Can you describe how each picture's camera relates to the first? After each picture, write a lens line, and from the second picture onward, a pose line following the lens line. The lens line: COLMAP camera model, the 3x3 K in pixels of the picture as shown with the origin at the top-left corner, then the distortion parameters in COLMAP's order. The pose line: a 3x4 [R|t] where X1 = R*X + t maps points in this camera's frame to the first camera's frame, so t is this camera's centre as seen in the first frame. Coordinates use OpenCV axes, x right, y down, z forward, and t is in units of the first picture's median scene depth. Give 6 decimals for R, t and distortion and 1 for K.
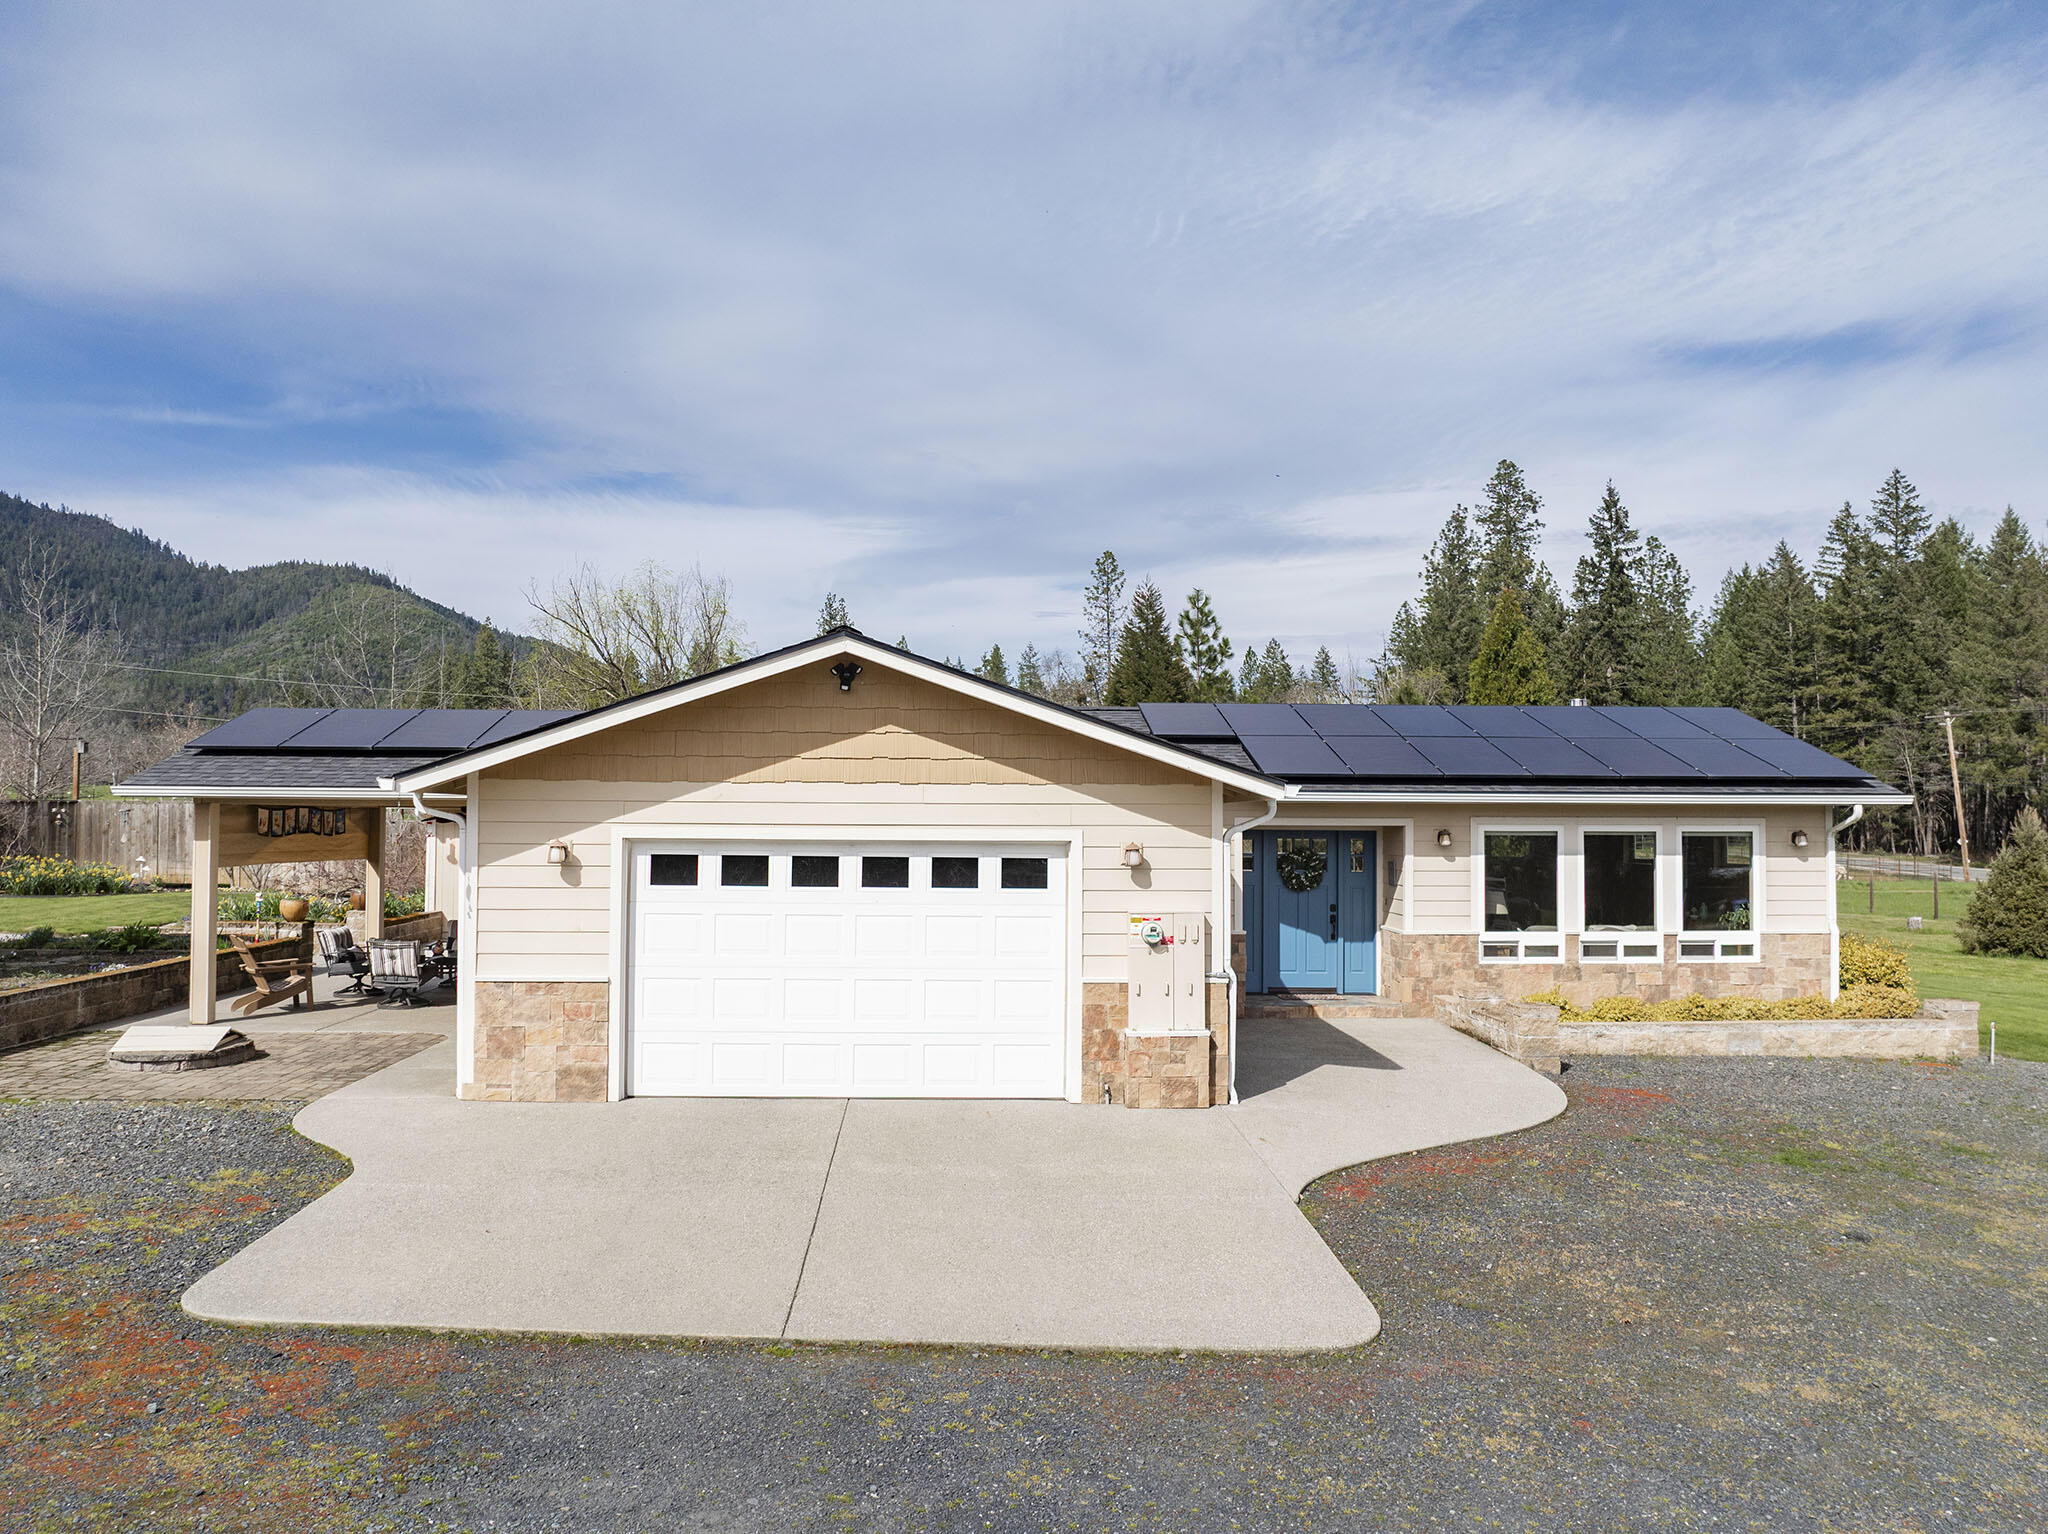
lens RADIAL K [[1443.2, 0, 1017.9], [0, 1443.2, 766.1], [0, 0, 1]] dist [-0.048053, 0.019741]
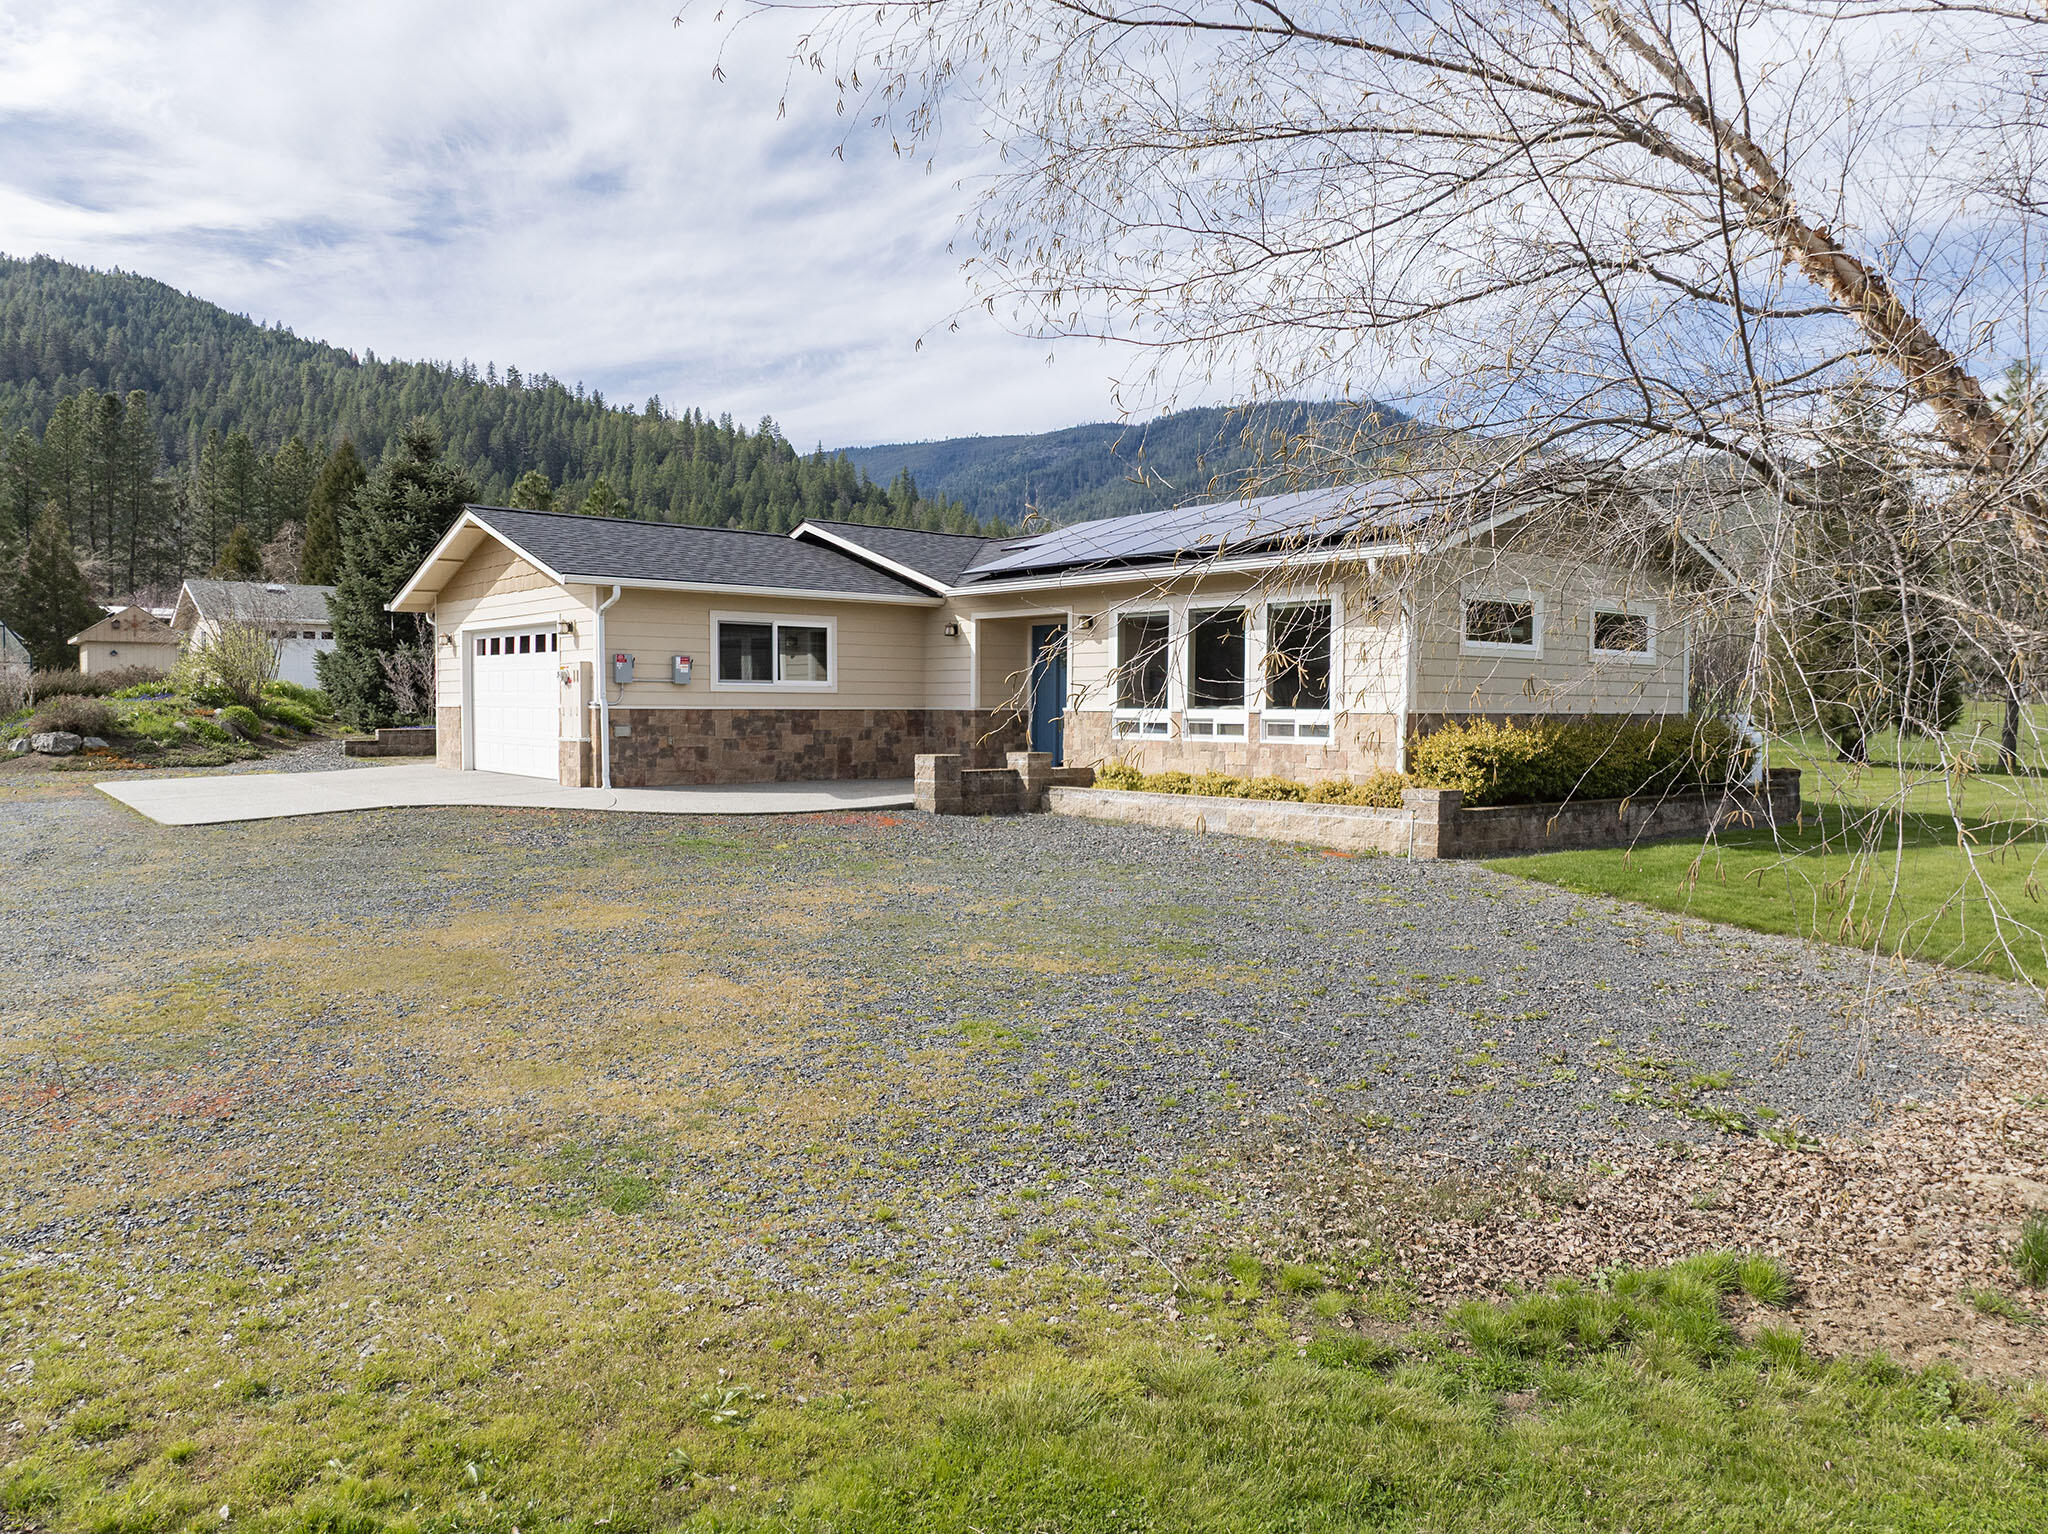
lens RADIAL K [[1443.2, 0, 1012.4], [0, 1443.2, 778.4], [0, 0, 1]] dist [-0.048053, 0.019741]
pose [[0.602282, 0.036645, -0.797442, 1.116948], [0.028353, 0.997334, 0.067245, 0.092411], [0.797780, -0.063110, 0.599637, 0.298520]]
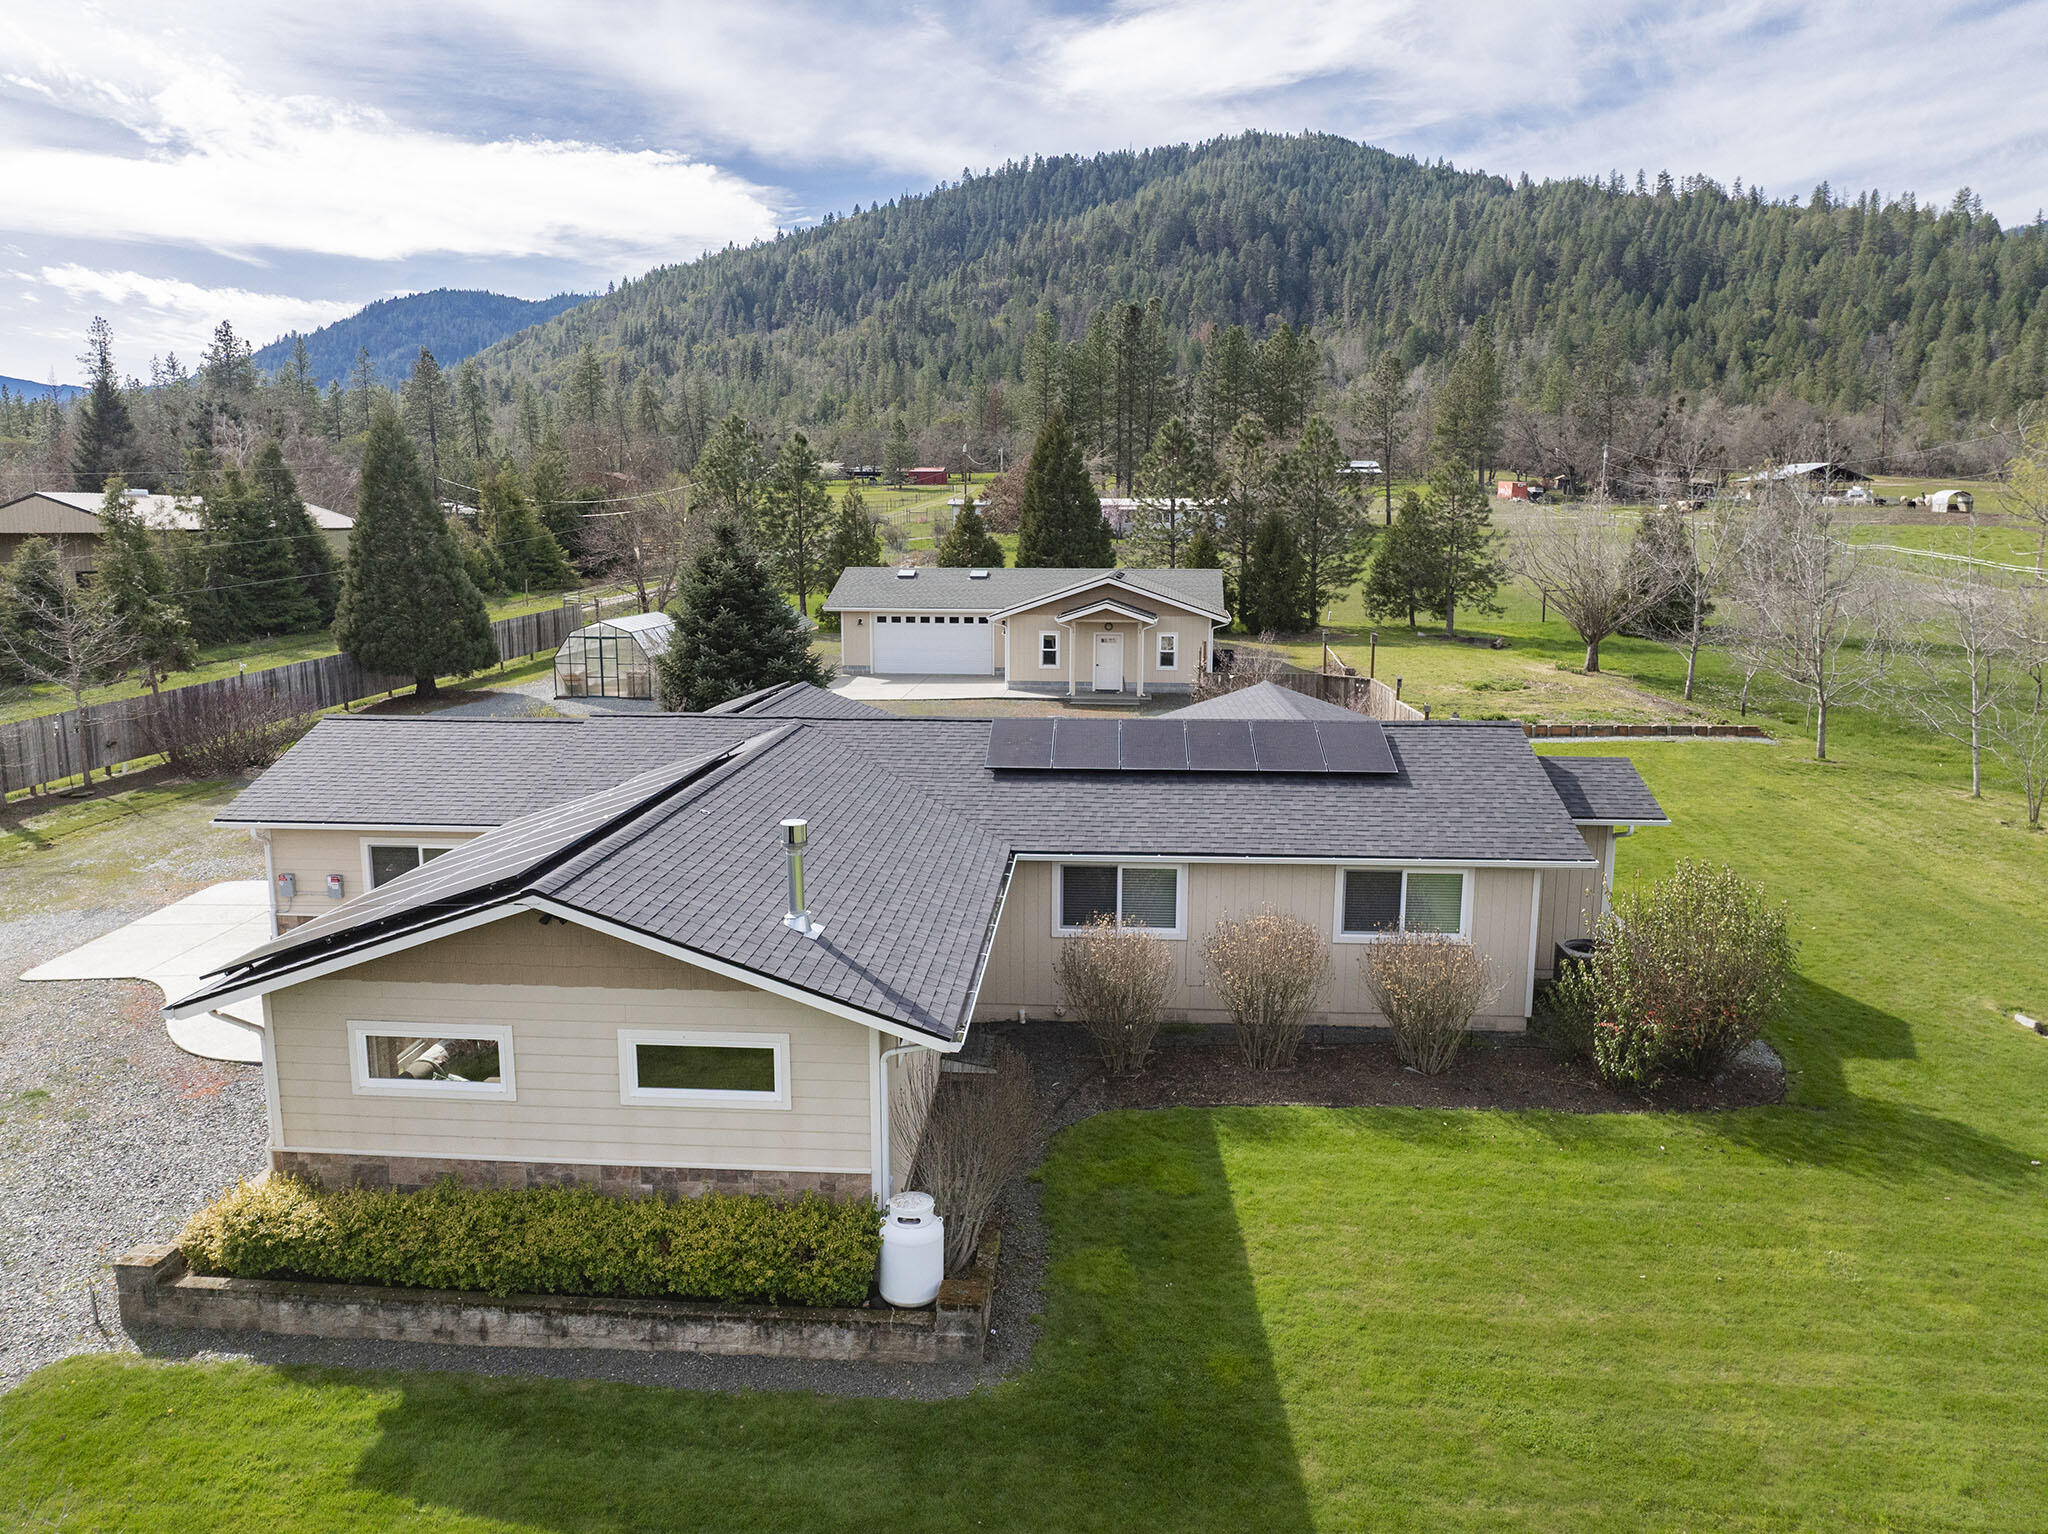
lens RADIAL K [[1443.2, 0, 1025.2], [0, 1443.2, 767.9], [0, 0, 1]] dist [-0.048053, 0.019741]
pose [[-0.108282, 0.160513, -0.981076, 1.306469], [0.035404, 0.986875, 0.157555, -0.217192], [0.993490, -0.017673, -0.112543, 1.539033]]
